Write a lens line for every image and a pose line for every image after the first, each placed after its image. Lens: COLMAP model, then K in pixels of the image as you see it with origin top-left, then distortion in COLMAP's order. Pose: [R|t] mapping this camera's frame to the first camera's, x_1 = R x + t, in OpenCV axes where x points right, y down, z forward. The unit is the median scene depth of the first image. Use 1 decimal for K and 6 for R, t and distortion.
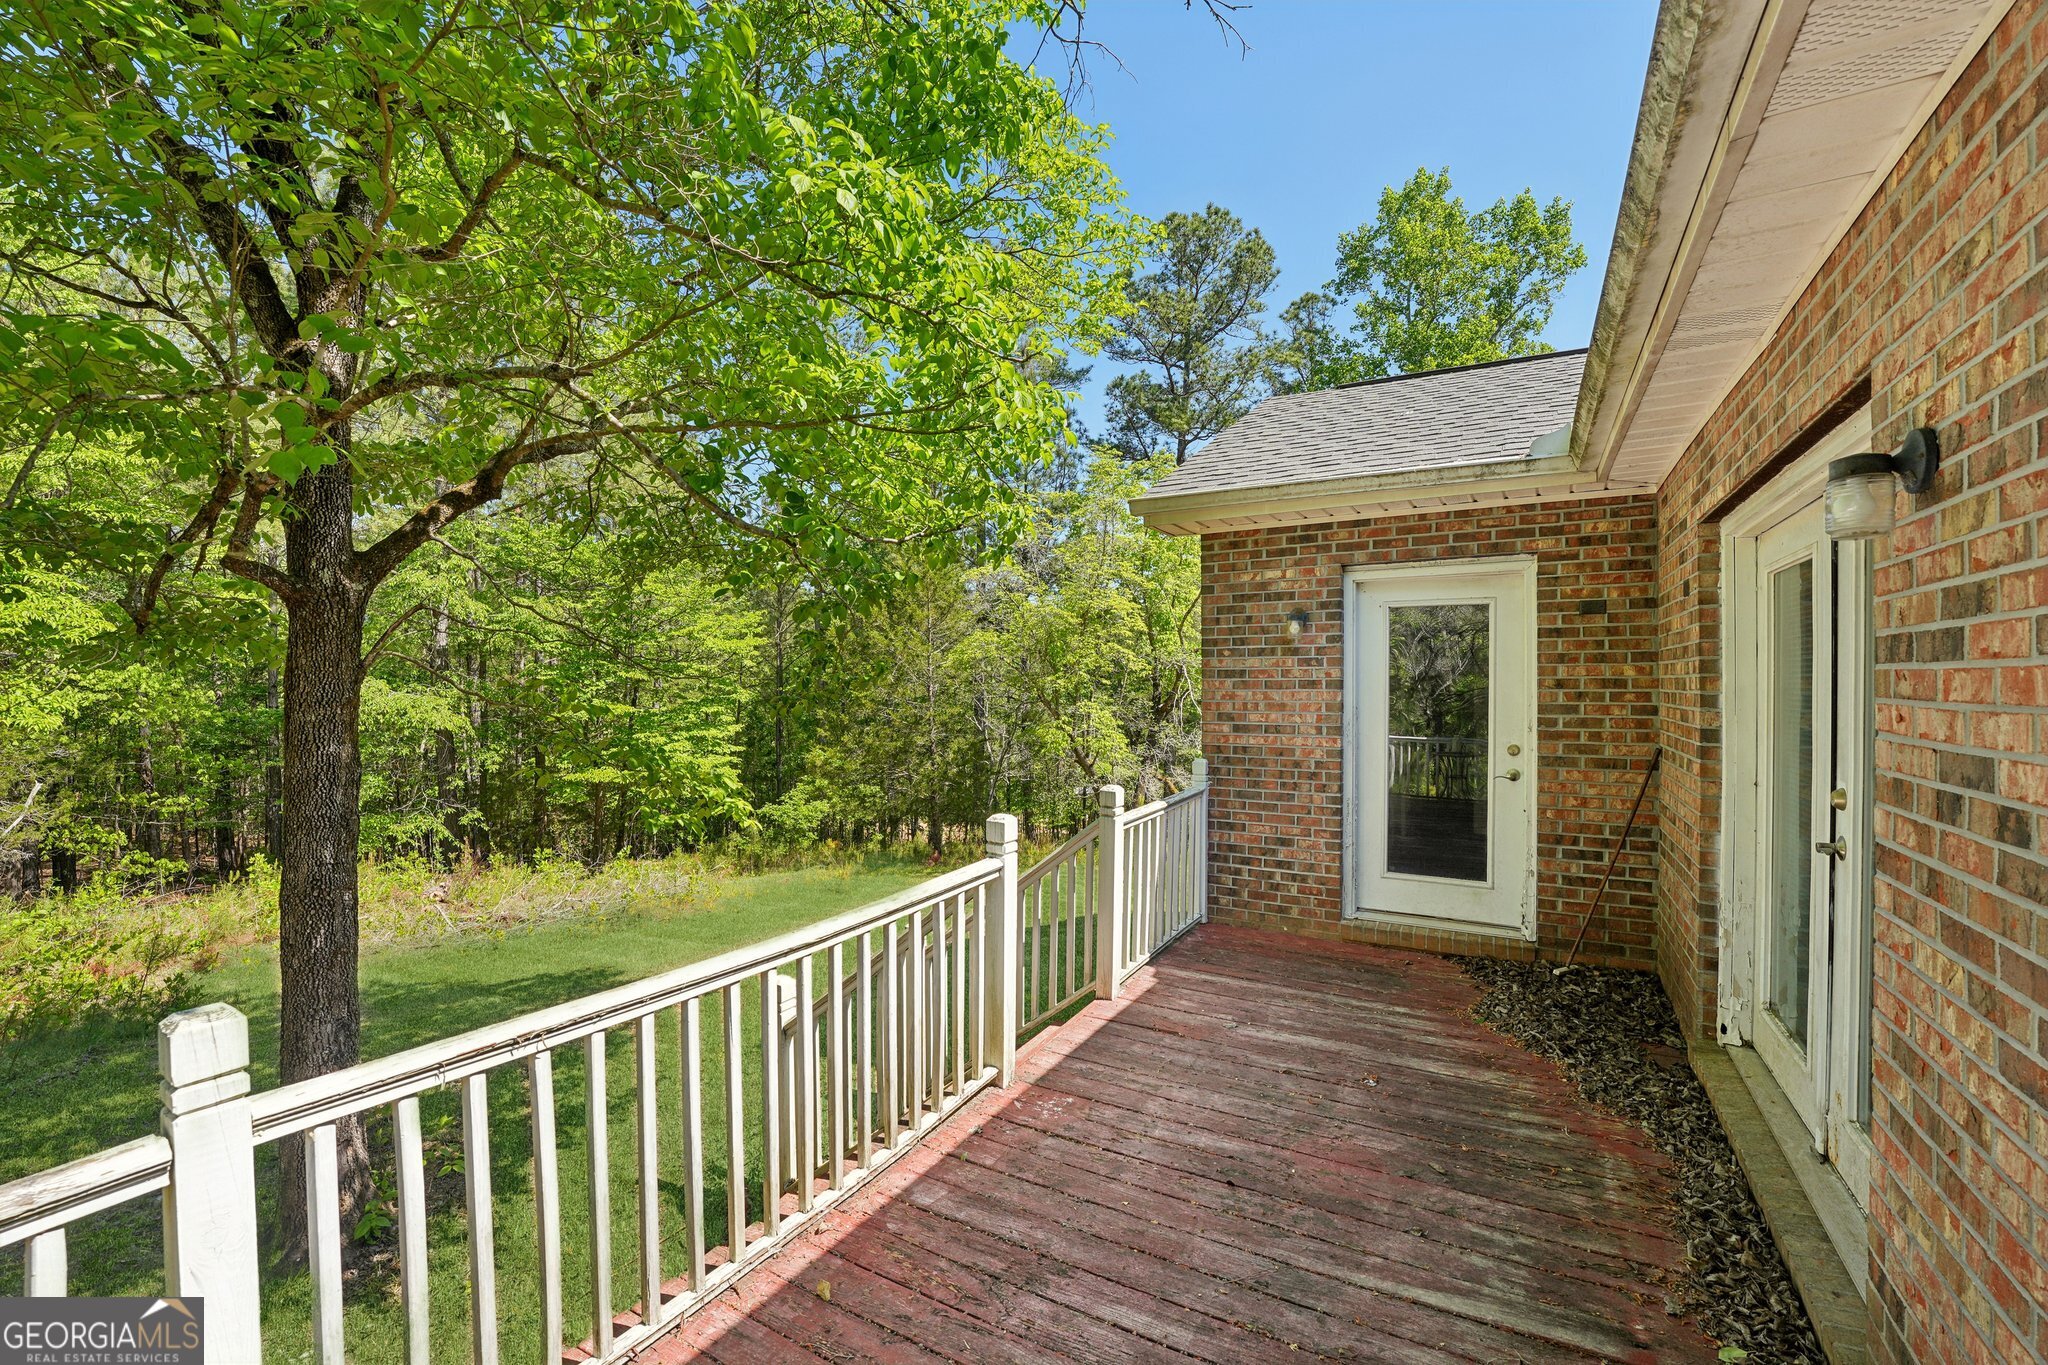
lens RADIAL K [[853.0, 0, 995.3], [0, 853.0, 681.2], [0, 0, 1]] dist [-0.032354, 0.006070]
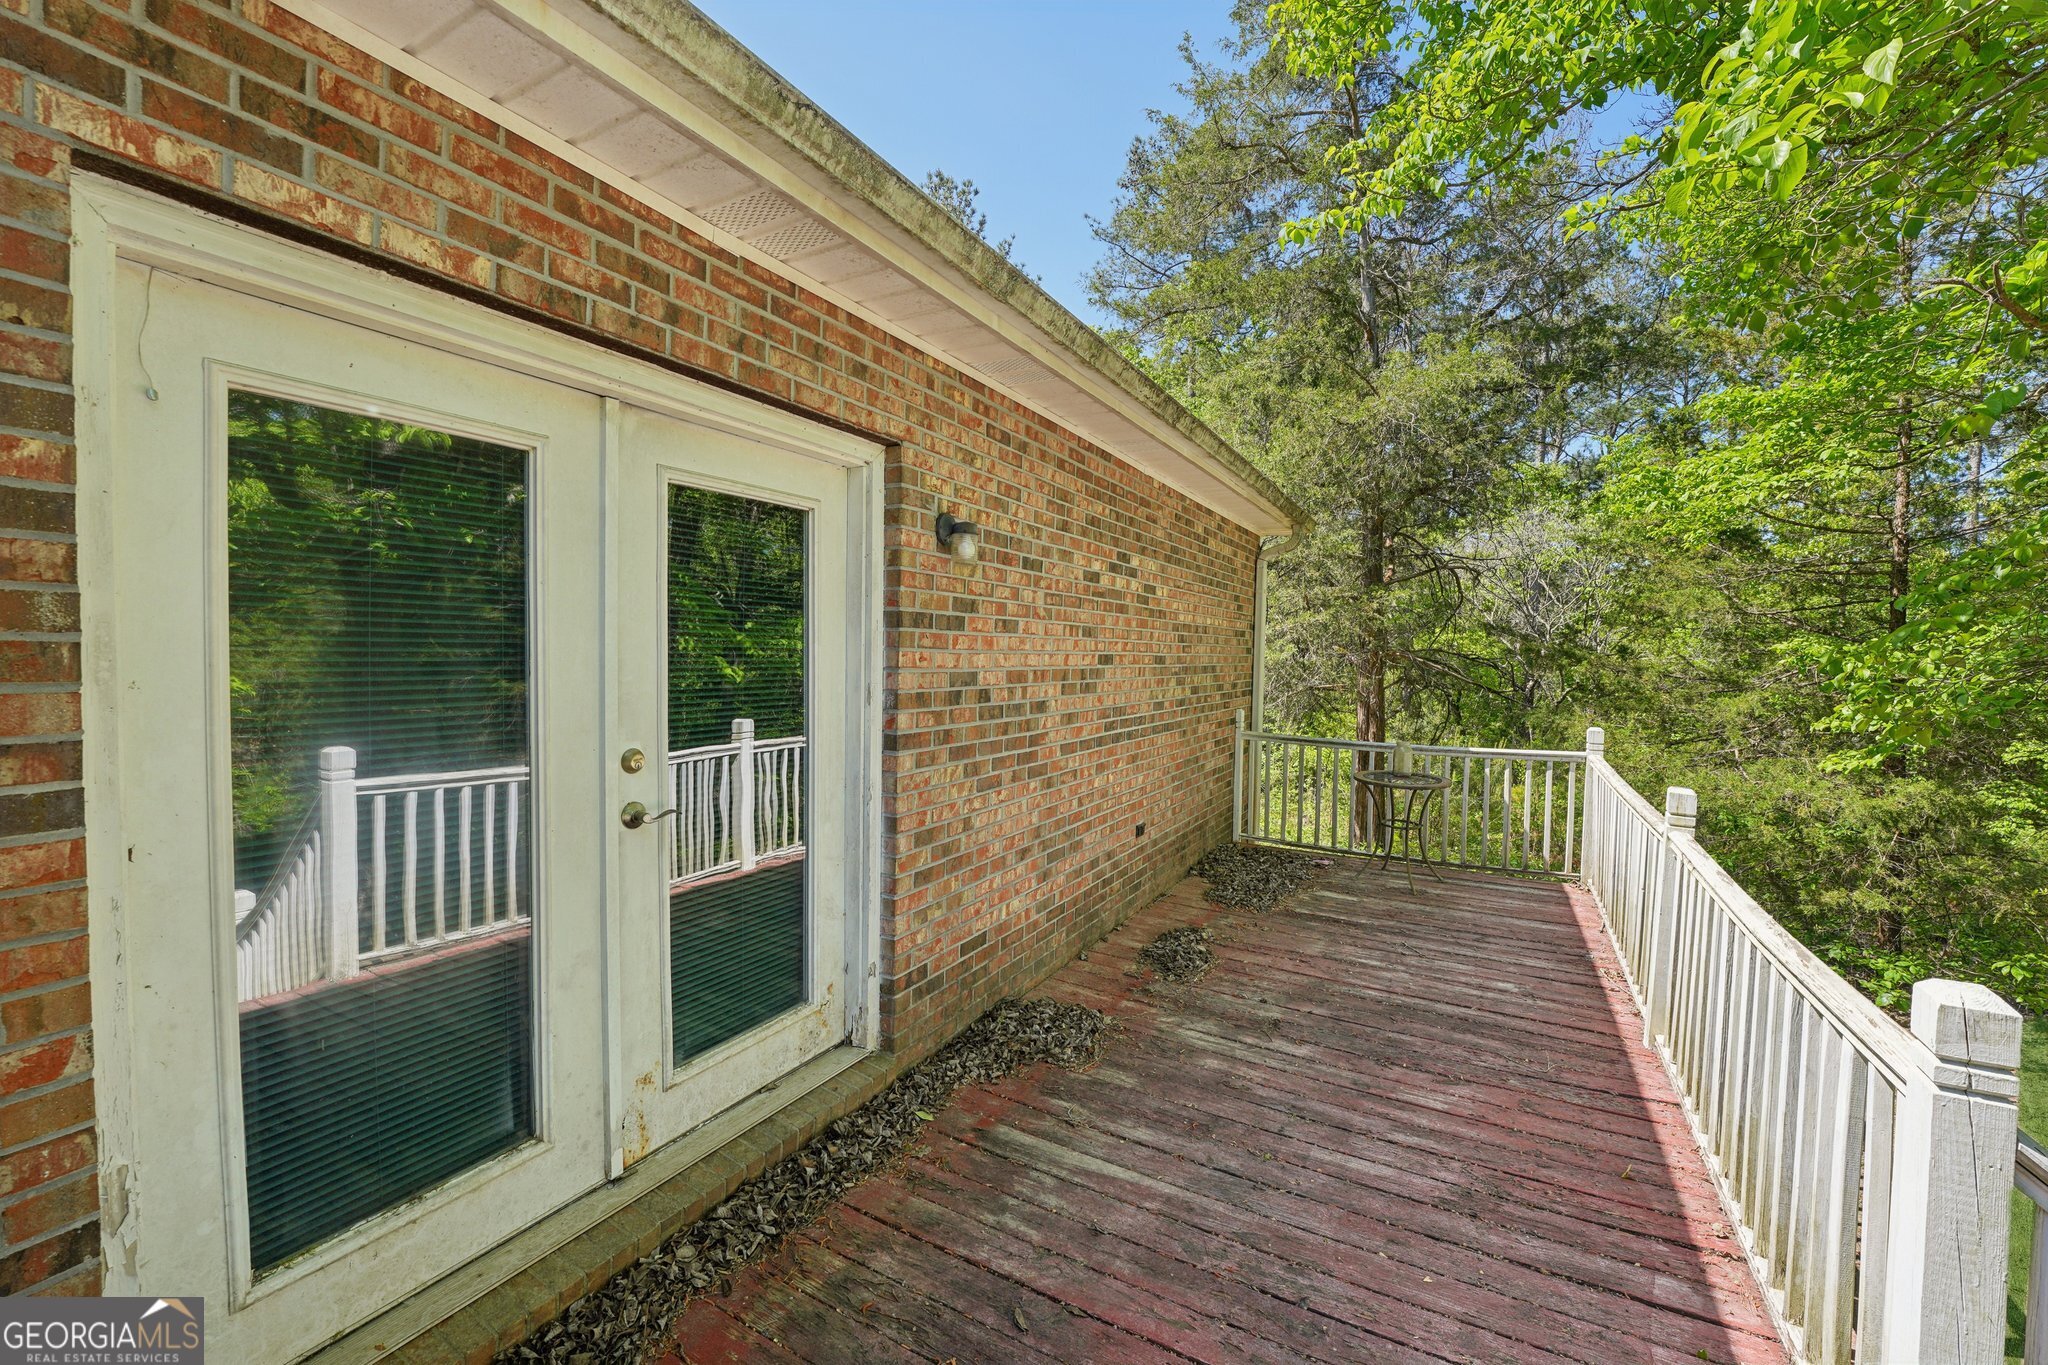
lens RADIAL K [[853.0, 0, 995.3], [0, 853.0, 681.2], [0, 0, 1]] dist [-0.032354, 0.006070]
pose [[-0.999459, -0.016442, -0.028498, 1.023146], [-0.017455, 0.999210, 0.035701, 0.024553], [0.027889, 0.036179, -0.998956, 2.995189]]
